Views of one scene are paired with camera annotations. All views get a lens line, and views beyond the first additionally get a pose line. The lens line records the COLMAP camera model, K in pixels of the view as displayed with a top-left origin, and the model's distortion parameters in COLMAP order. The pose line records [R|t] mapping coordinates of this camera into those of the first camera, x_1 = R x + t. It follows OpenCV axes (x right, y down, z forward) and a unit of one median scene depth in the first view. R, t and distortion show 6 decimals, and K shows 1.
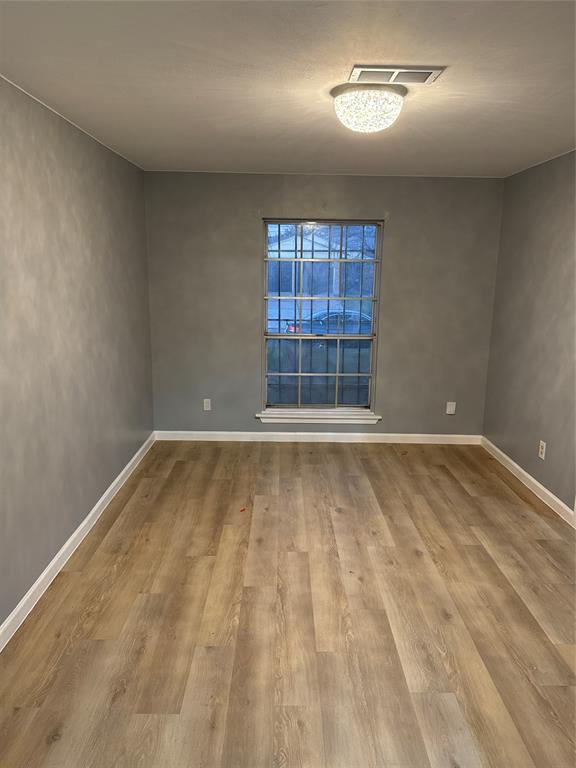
lens RADIAL K [[577.6, 0, 285.0], [0, 577.6, 382.6], [0, 0, 1]] dist [0.052759, -0.029185]
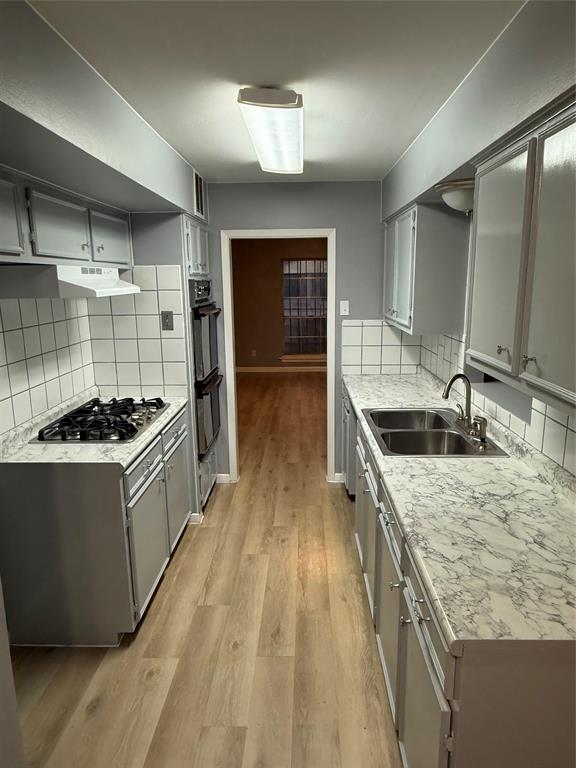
lens RADIAL K [[491.4, 0, 288.2], [0, 491.4, 382.1], [0, 0, 1]] dist [-0.002777, -0.000161]
pose [[0.999389, -0.011513, -0.032994, 0.051626], [0.011844, 0.999881, 0.009841, 0.179172], [0.032877, -0.010225, 0.999407, -0.970640]]
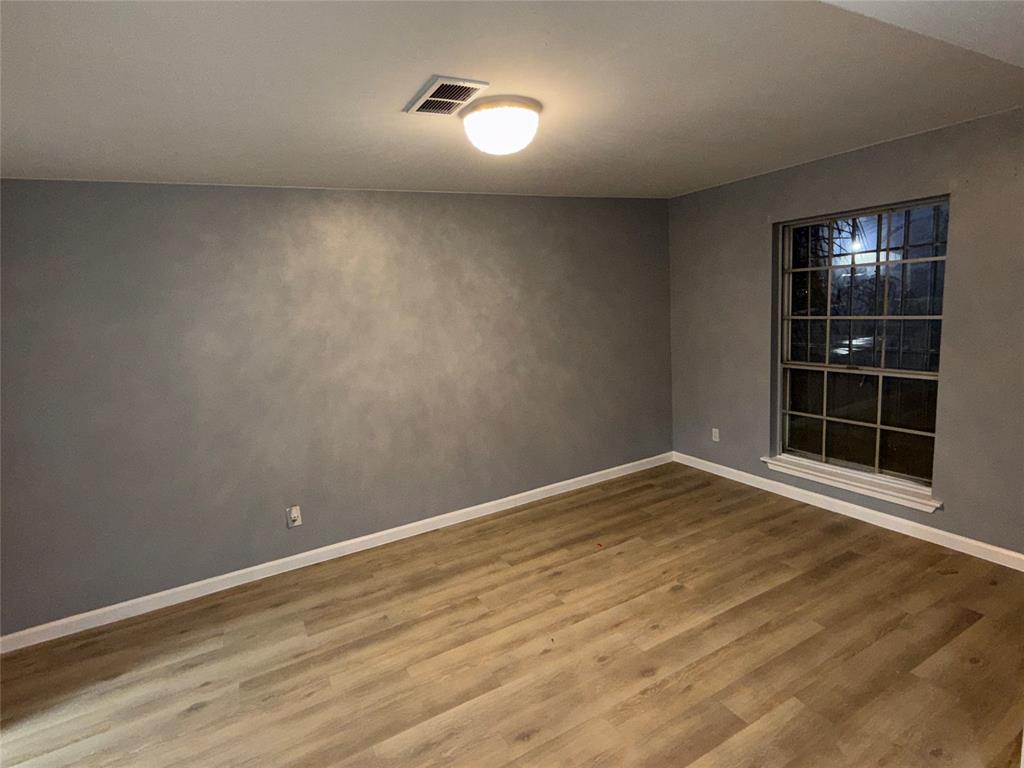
lens RADIAL K [[521.2, 0, 508.3], [0, 521.2, 383.2], [0, 0, 1]] dist [0.004625, -0.002272]
pose [[0.485714, 0.095988, -0.868831, 0.626032], [-0.098163, 0.993655, 0.054901, -0.085651], [0.868588, 0.058620, 0.492055, 0.450445]]
